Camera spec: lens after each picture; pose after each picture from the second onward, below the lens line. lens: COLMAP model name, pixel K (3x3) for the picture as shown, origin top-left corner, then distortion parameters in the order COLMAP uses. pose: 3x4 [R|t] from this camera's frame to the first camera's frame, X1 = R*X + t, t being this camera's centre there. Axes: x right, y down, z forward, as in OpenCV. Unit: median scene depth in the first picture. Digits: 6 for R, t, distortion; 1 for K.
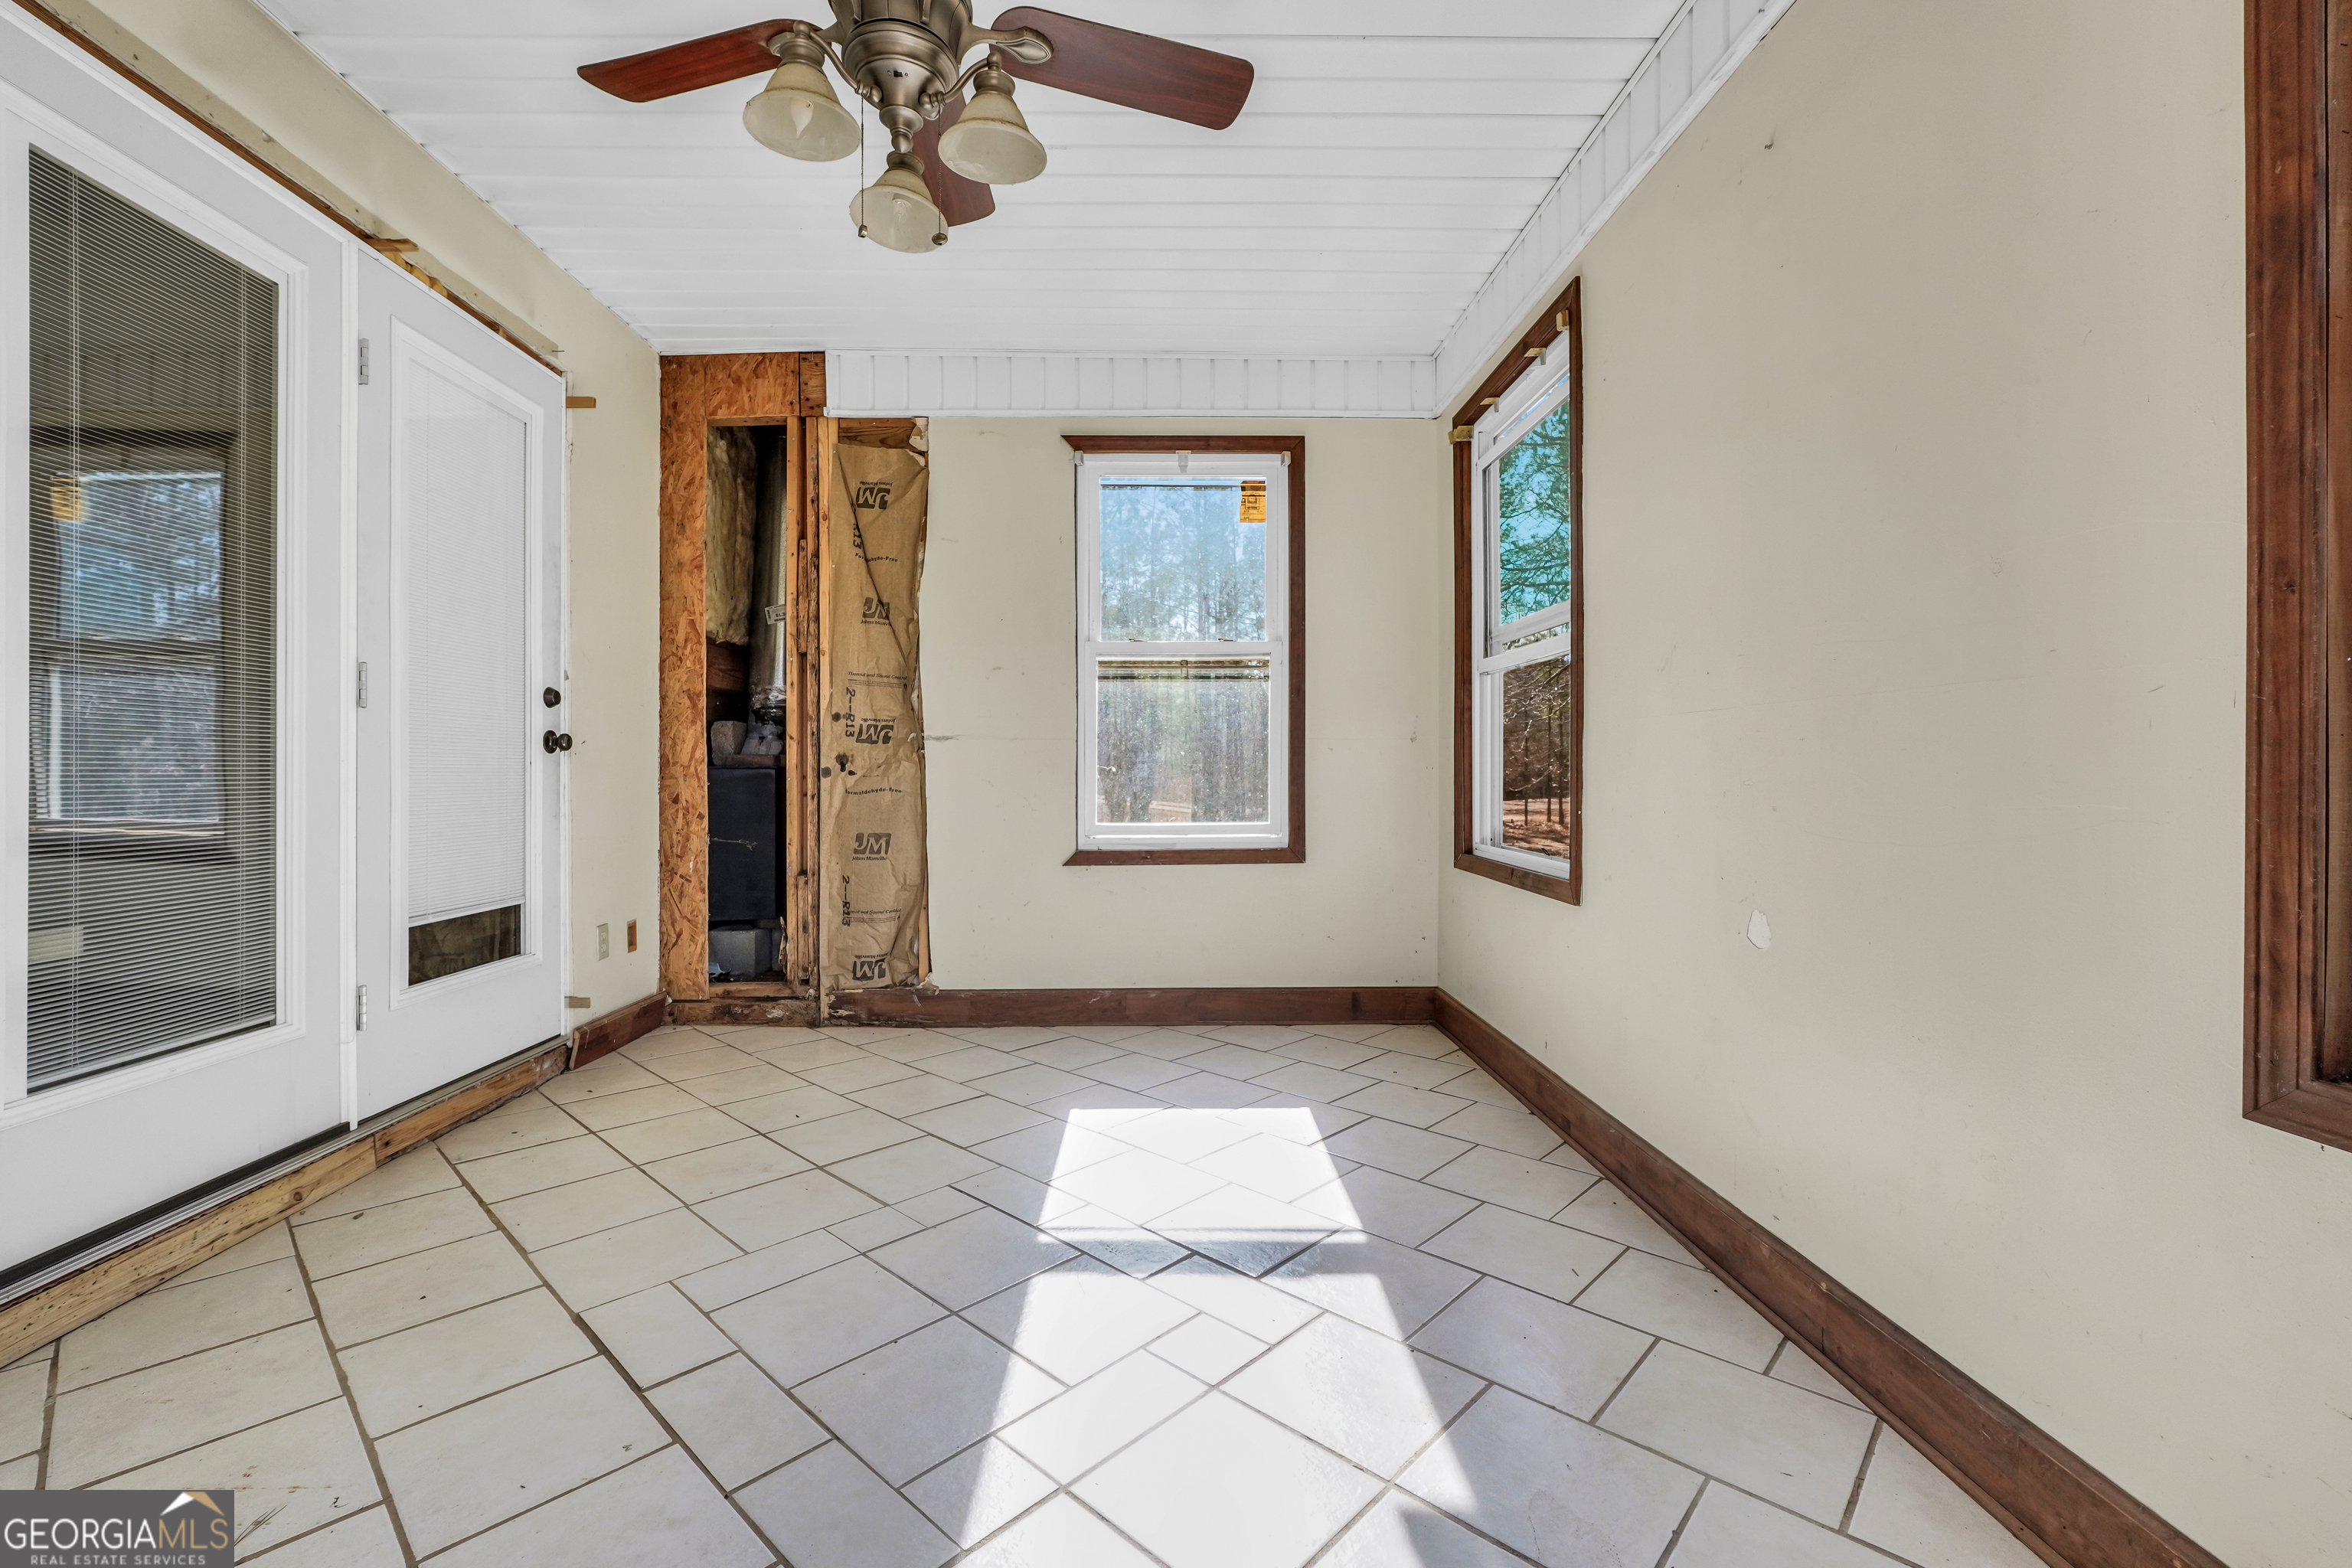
lens RADIAL K [[993.1, 0, 1163.5], [0, 993.1, 784.1], [0, 0, 1]] dist [-0.021665, 0.008274]
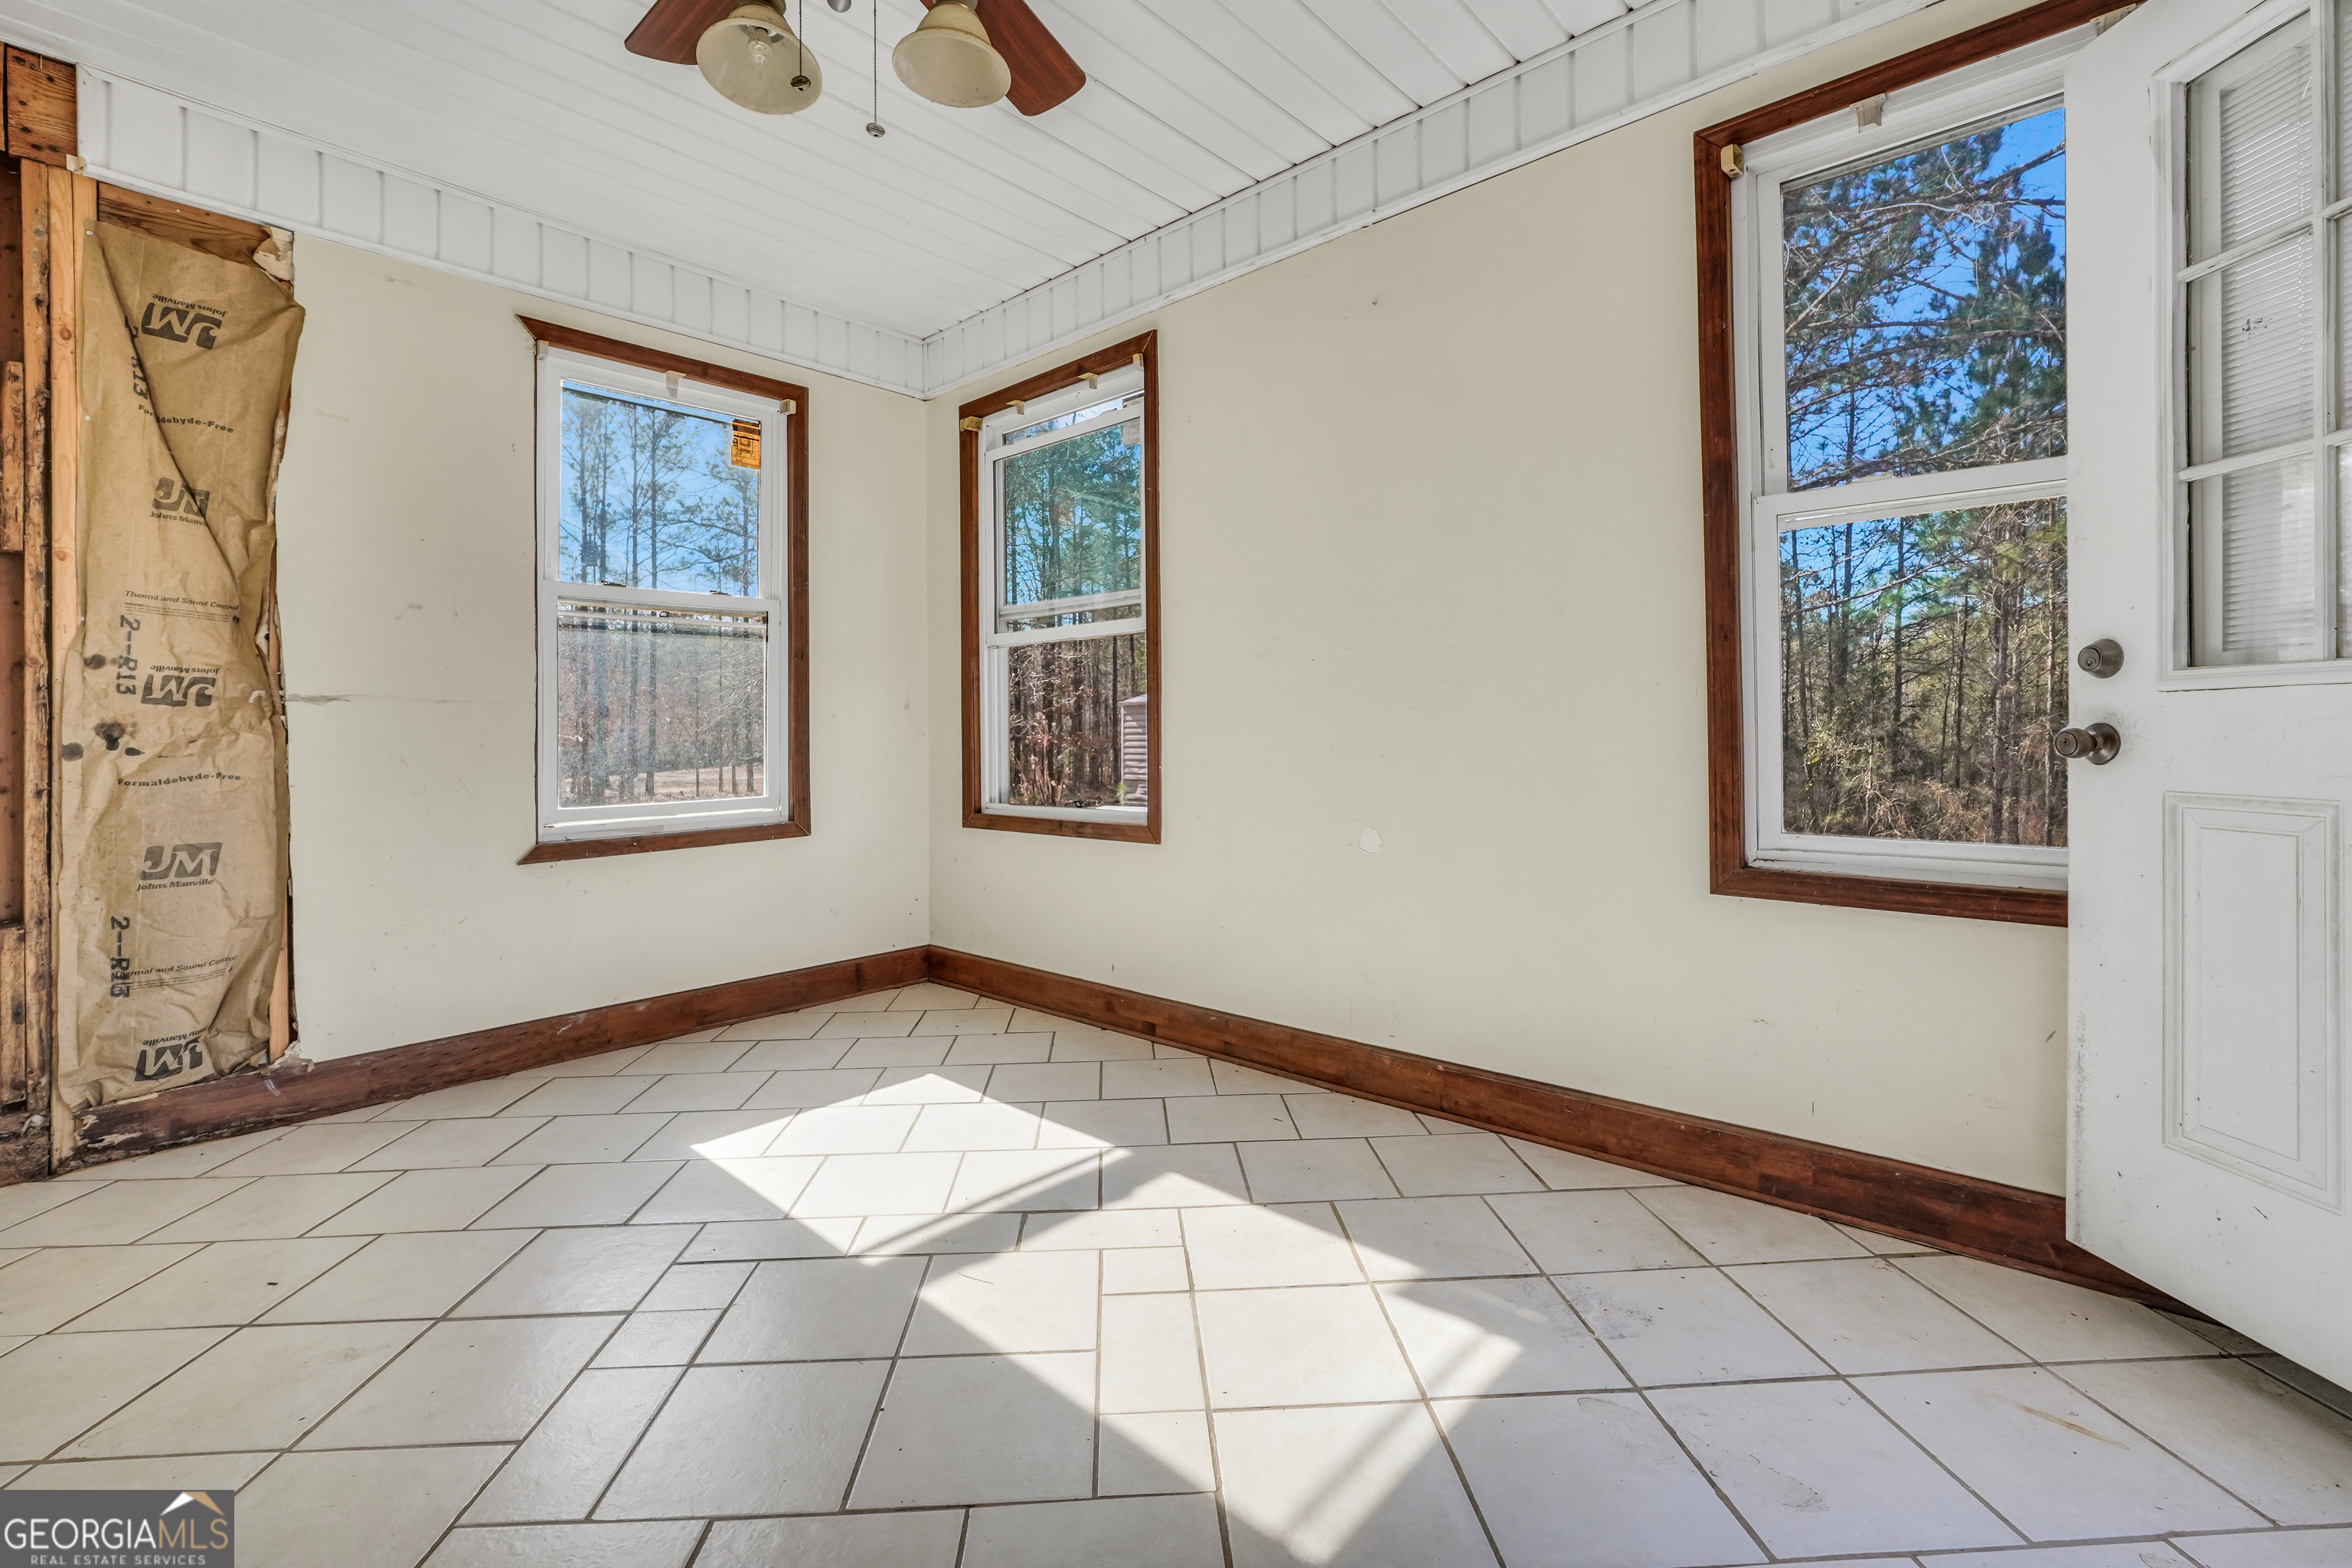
lens RADIAL K [[994.7, 0, 1164.9], [0, 994.7, 739.5], [0, 0, 1]] dist [-0.022864, 0.008253]
pose [[0.695874, -0.014803, 0.718011, -0.305306], [0.024596, 0.999692, -0.003228, -0.001083], [-0.717742, 0.019906, 0.696024, 0.096677]]
